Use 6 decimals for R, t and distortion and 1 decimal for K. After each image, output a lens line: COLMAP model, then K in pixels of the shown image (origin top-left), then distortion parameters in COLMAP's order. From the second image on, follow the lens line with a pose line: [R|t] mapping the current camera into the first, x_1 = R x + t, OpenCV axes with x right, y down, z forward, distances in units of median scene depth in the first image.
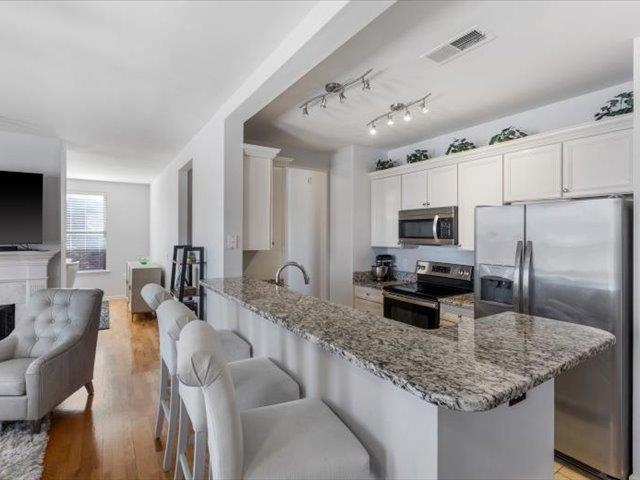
lens RADIAL K [[326.8, 0, 320.9], [0, 326.8, 233.6], [0, 0, 1]] dist [0.000509, 0.000381]
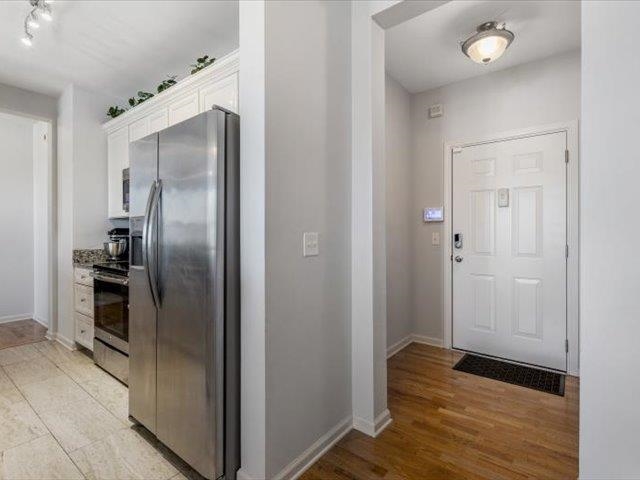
lens RADIAL K [[326.8, 0, 315.9], [0, 326.8, 235.3], [0, 0, 1]] dist [0.000509, 0.000381]
pose [[0.948872, -0.013481, 0.315373, 0.396176], [0.009257, 0.999846, 0.014889, 0.076396], [-0.315525, -0.011209, 0.948851, 0.095393]]
